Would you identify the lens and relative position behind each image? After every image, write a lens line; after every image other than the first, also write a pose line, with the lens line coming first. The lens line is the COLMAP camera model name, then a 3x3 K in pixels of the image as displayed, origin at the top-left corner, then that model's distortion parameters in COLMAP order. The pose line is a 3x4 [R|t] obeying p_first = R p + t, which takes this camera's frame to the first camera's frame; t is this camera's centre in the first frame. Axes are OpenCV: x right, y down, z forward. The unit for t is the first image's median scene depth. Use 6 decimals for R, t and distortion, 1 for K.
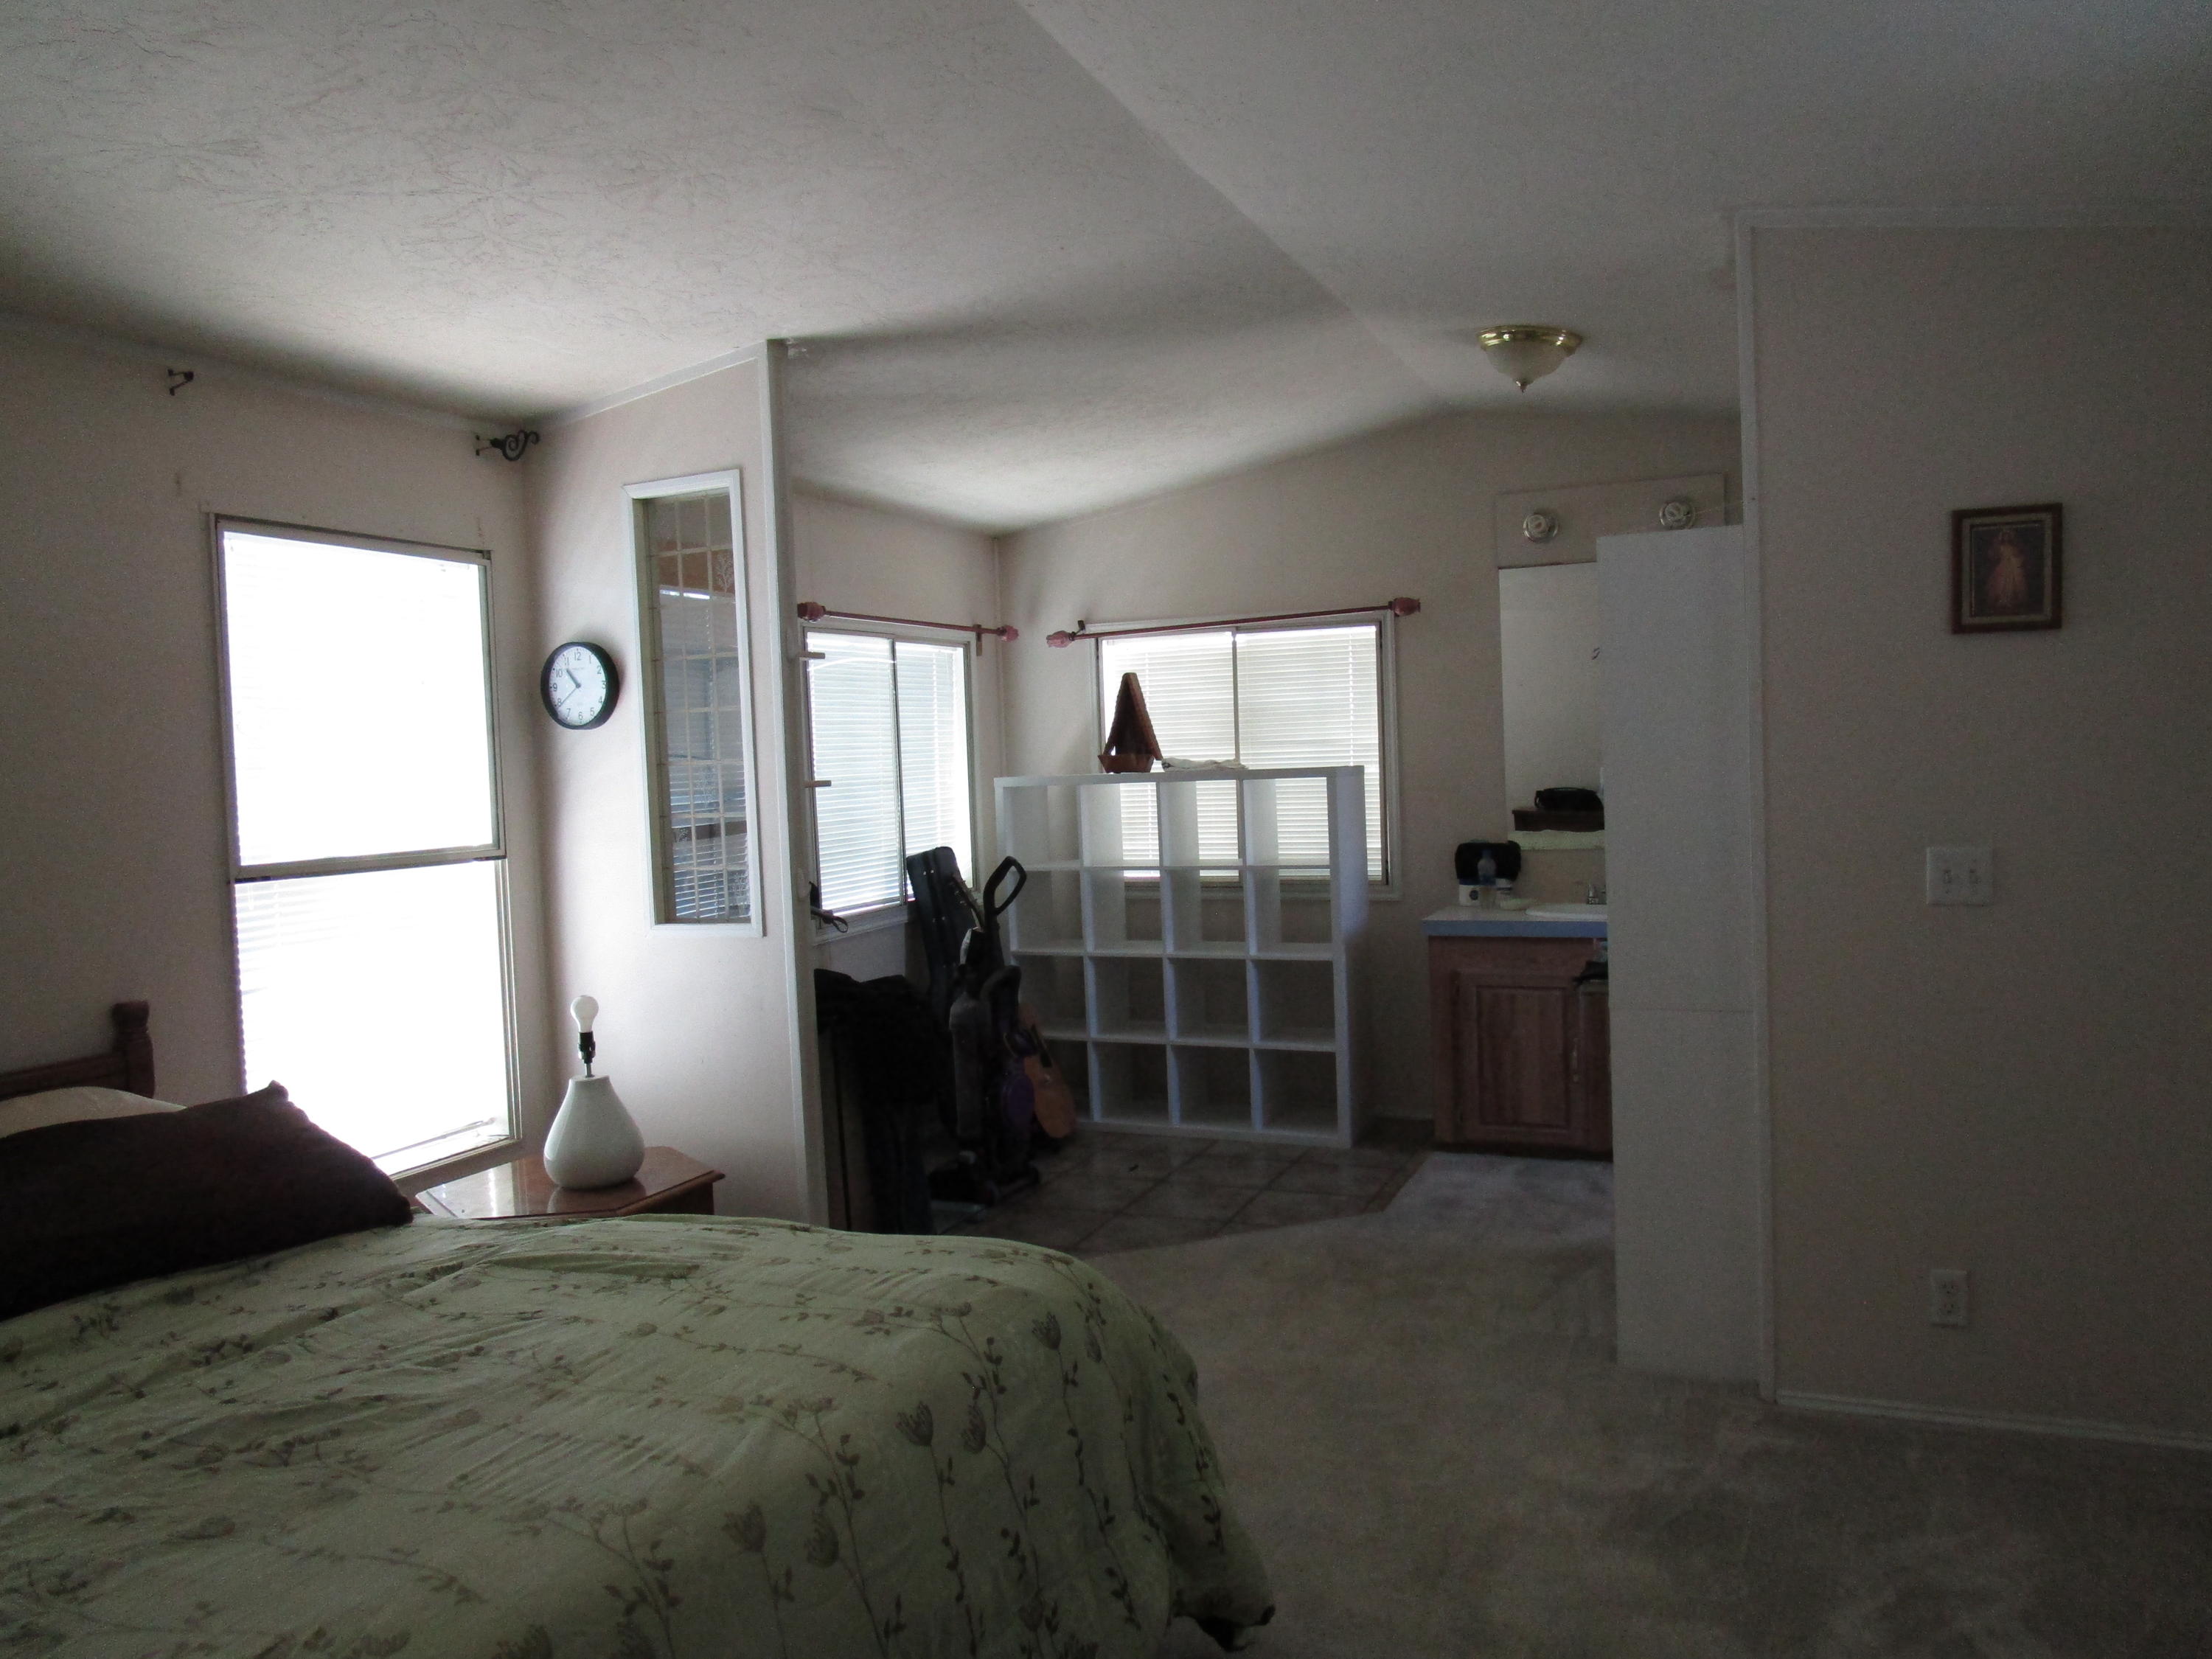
lens RADIAL K [[1569.8, 0, 1104.5], [0, 1569.8, 820.5], [0, 0, 1]] dist [-0.035421, 0.004718]
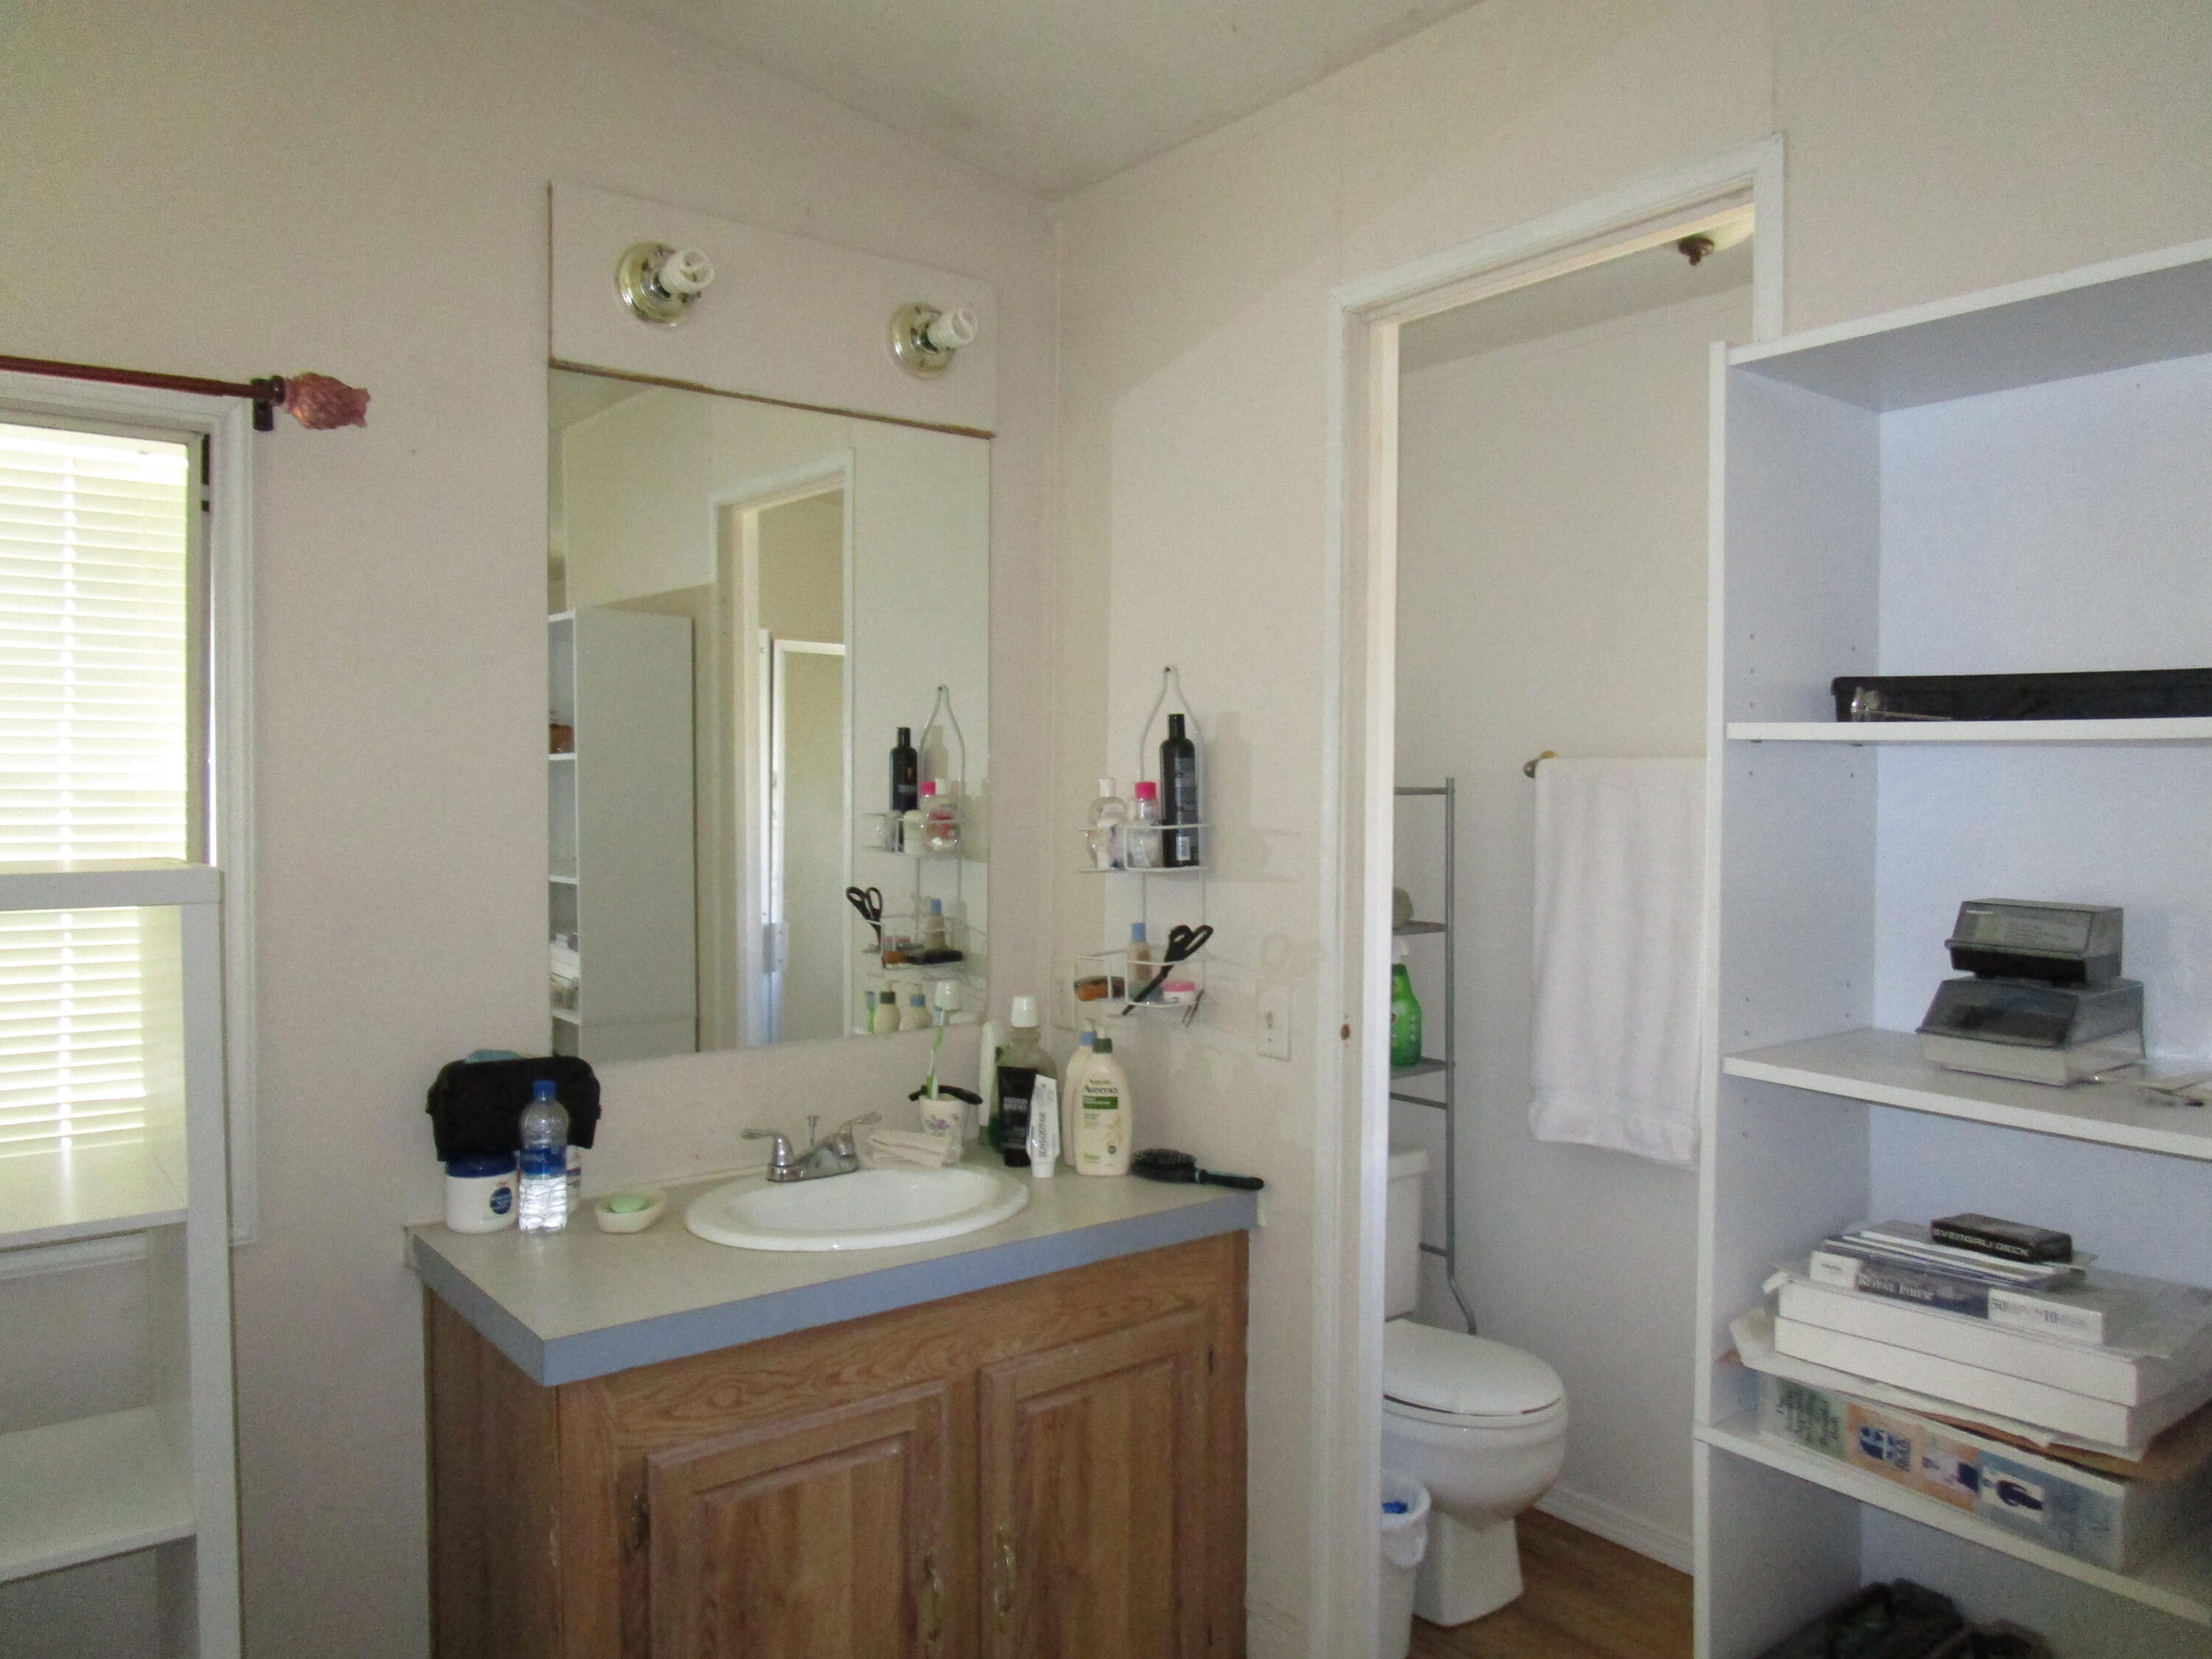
lens RADIAL K [[1569.8, 0, 1104.5], [0, 1569.8, 820.5], [0, 0, 1]] dist [-0.035421, 0.004718]
pose [[0.486904, 0.028163, 0.873001, -0.027715], [0.002005, 0.999441, -0.033360, -0.032314], [-0.873453, 0.017993, 0.486575, 0.727555]]
